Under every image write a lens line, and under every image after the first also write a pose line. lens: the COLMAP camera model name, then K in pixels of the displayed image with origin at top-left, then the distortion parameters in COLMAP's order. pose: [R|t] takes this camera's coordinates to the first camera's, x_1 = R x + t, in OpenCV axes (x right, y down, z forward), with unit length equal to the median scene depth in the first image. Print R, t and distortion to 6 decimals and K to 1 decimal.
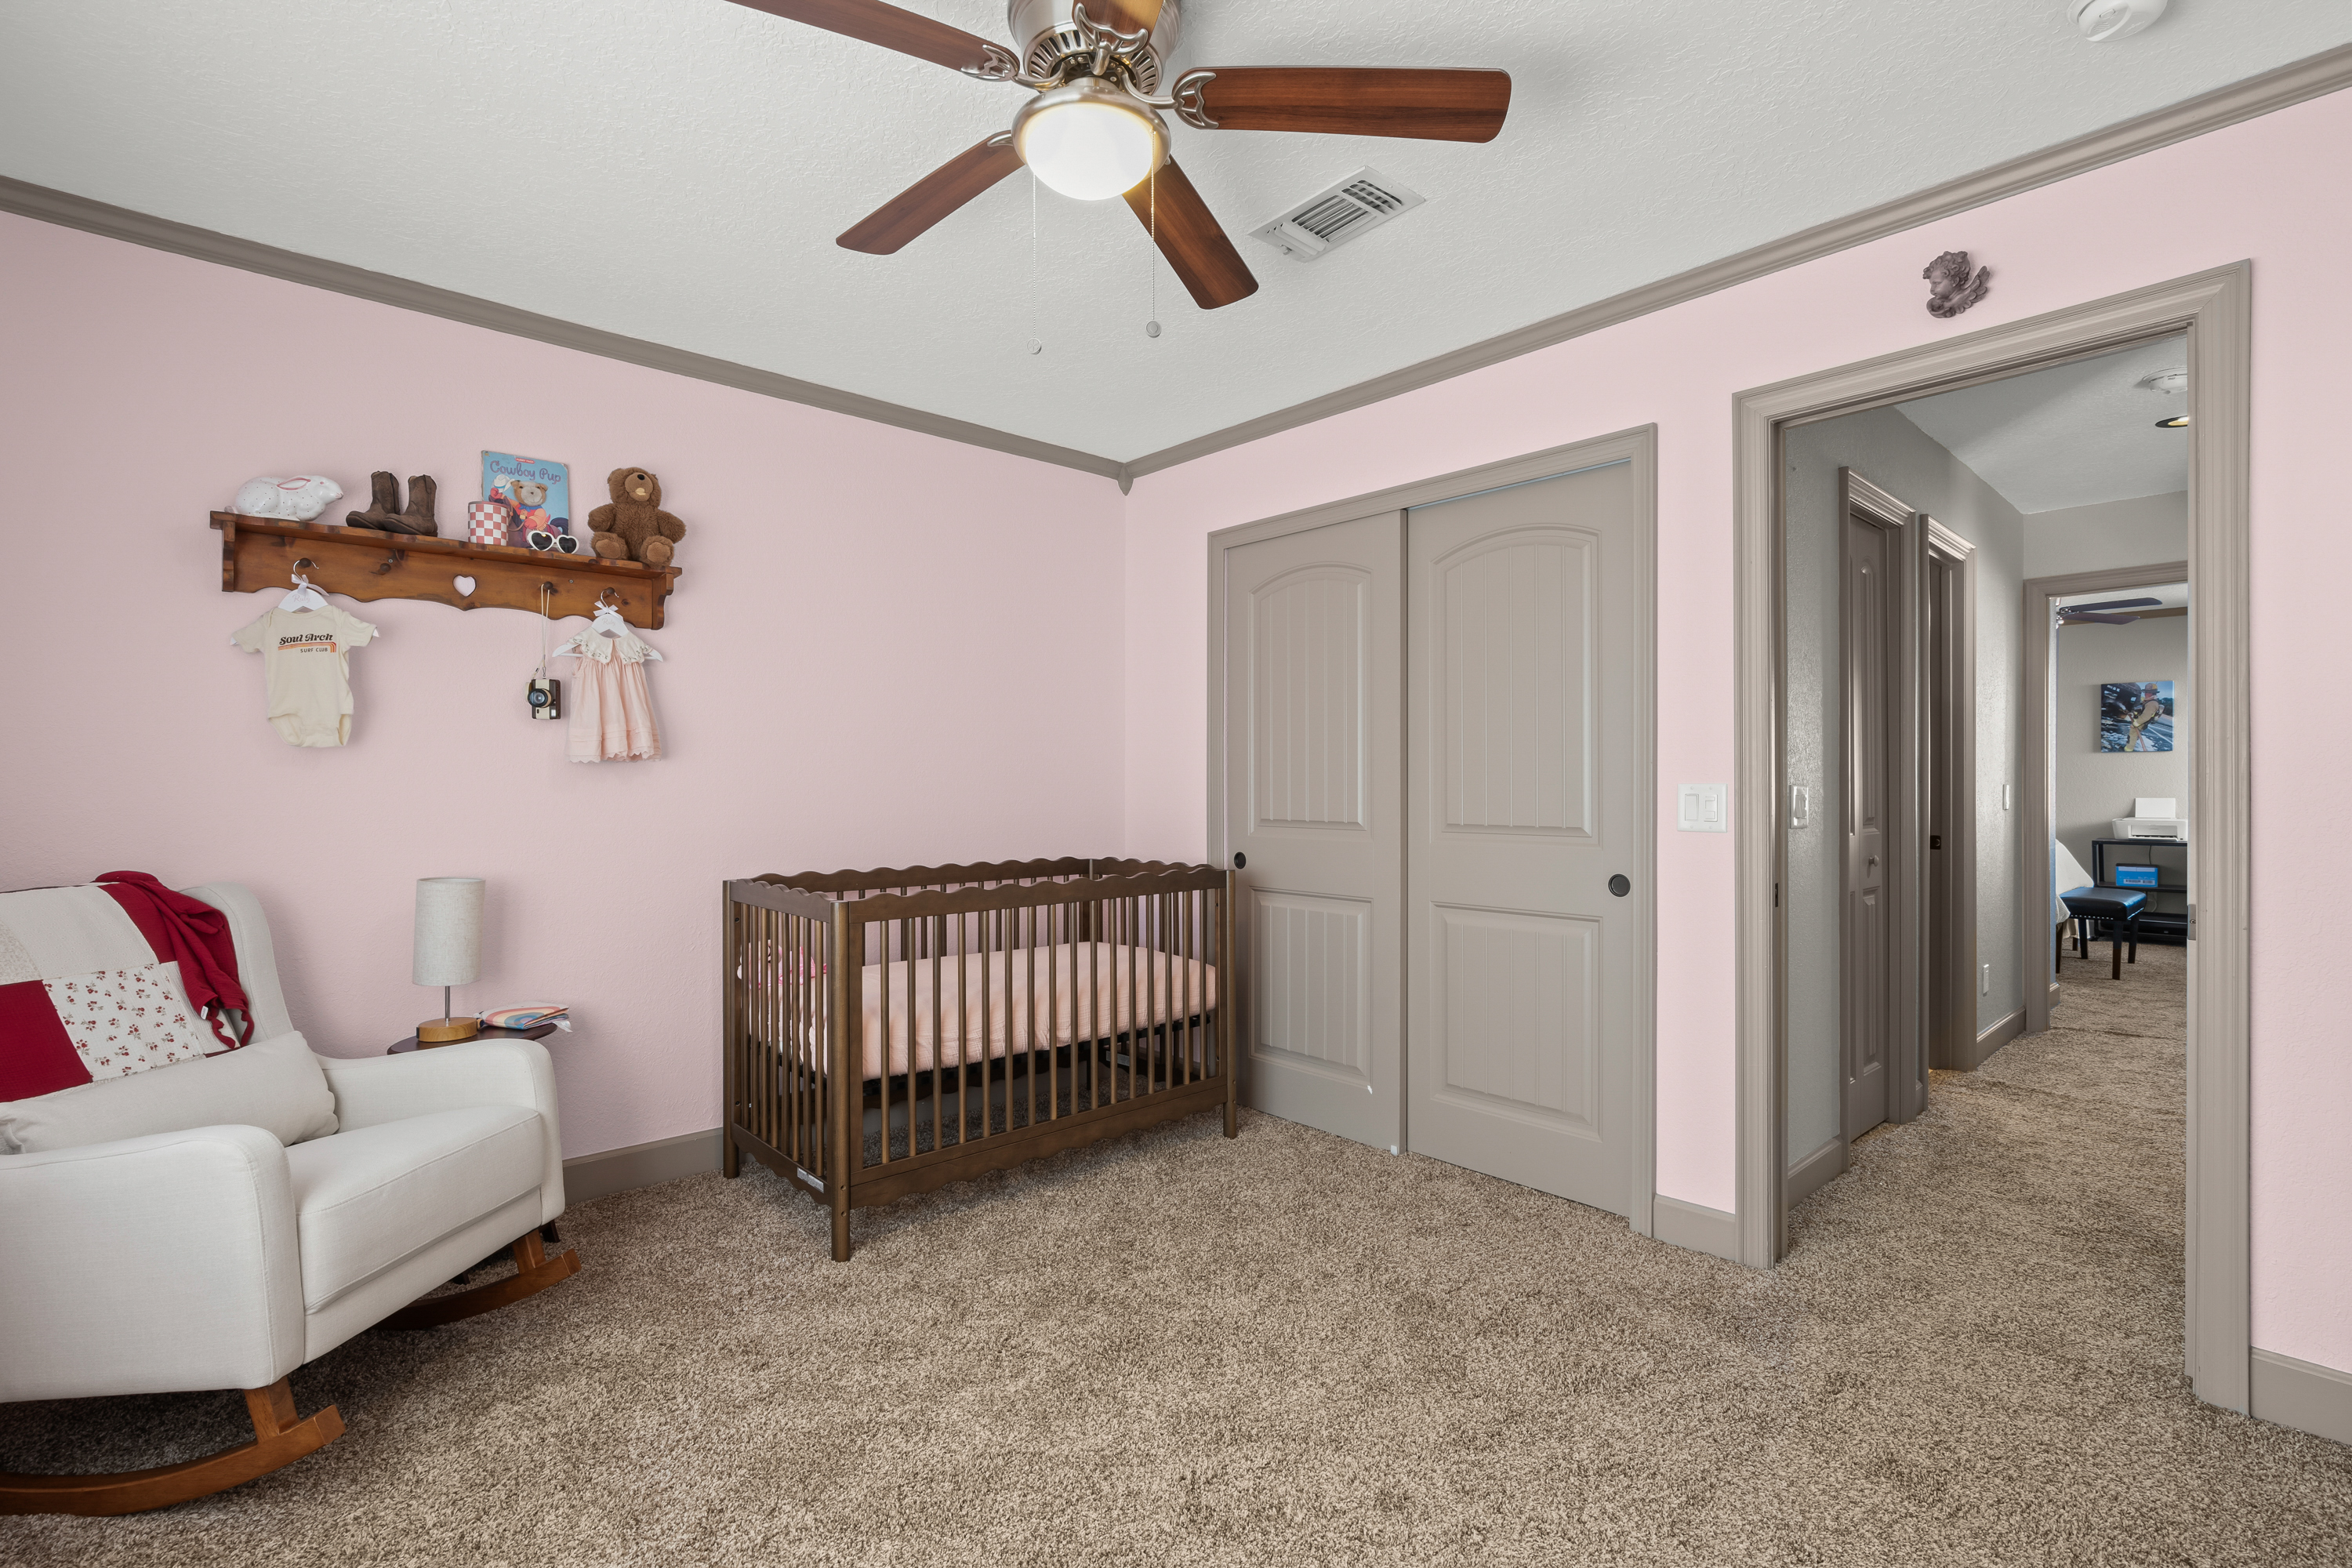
lens RADIAL K [[1084.4, 0, 1184.2], [0, 1084.4, 791.5], [0, 0, 1]] dist [-0.022272, 0.008605]
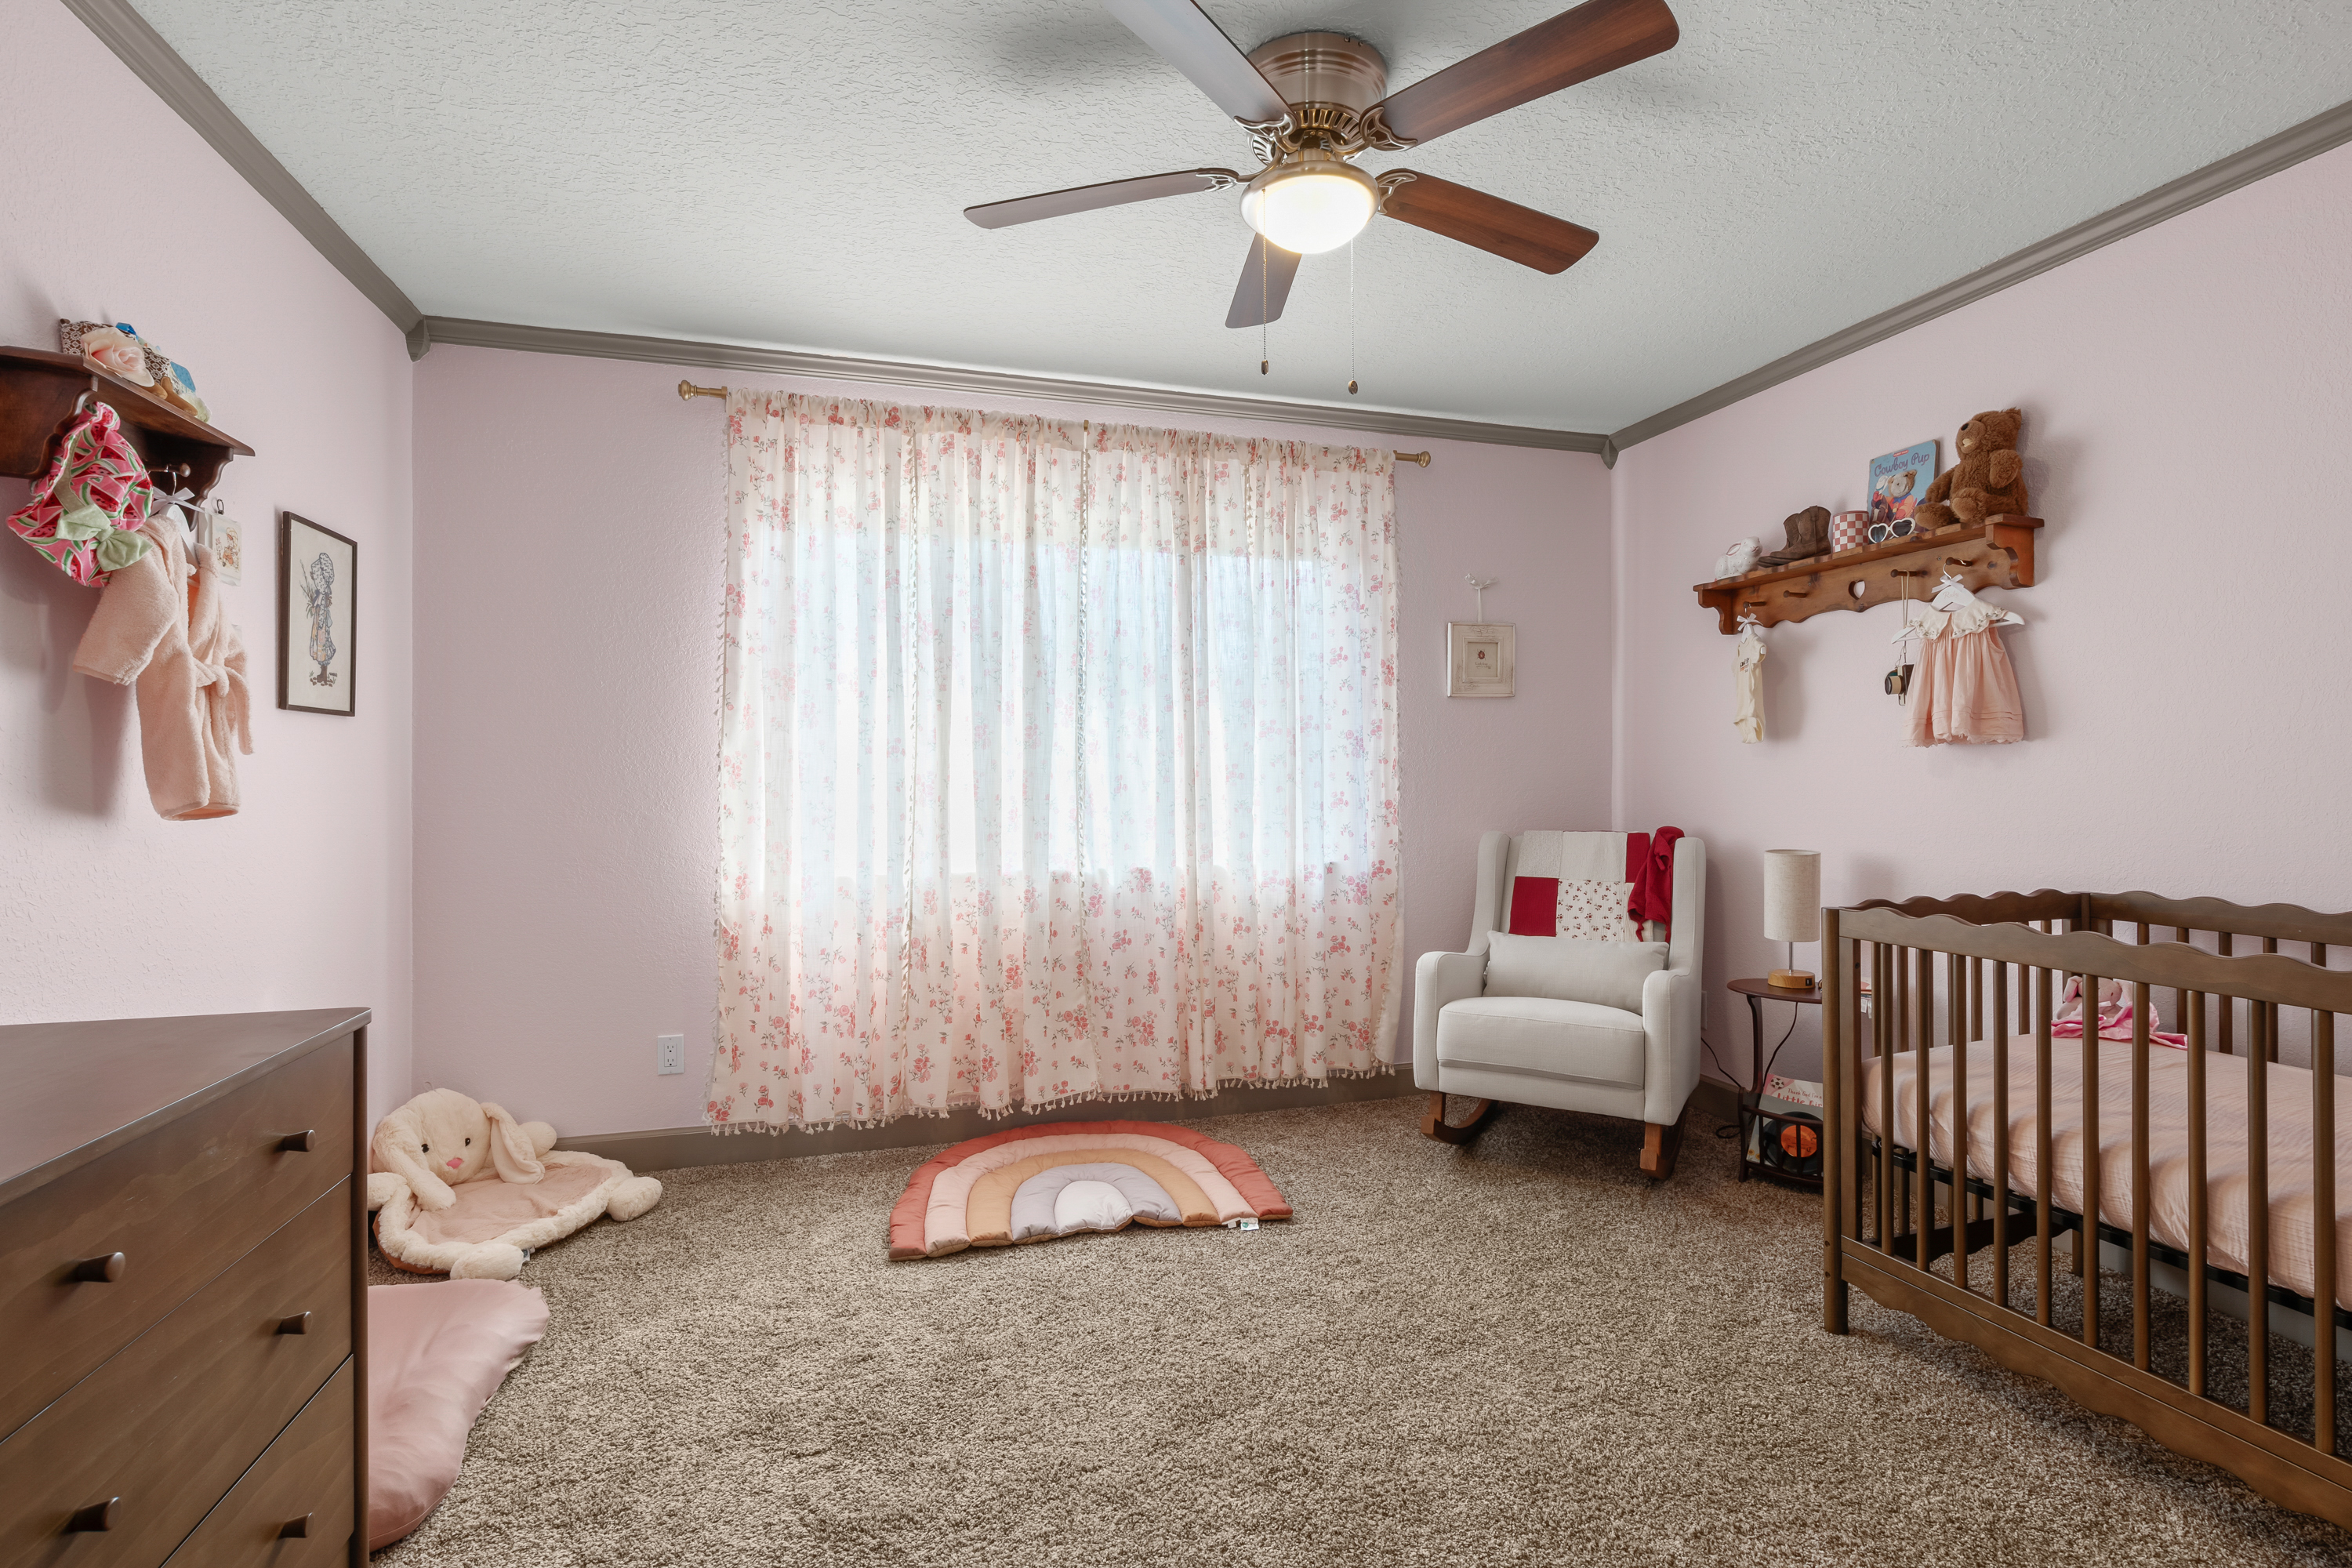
lens RADIAL K [[1084.4, 0, 1184.2], [0, 1084.4, 791.5], [0, 0, 1]] dist [-0.022272, 0.008605]
pose [[-0.424404, 0.012182, -0.905391, 0.631906], [-0.002178, 0.999893, 0.014475, 0.000664], [0.905470, 0.008115, -0.424332, 0.854690]]
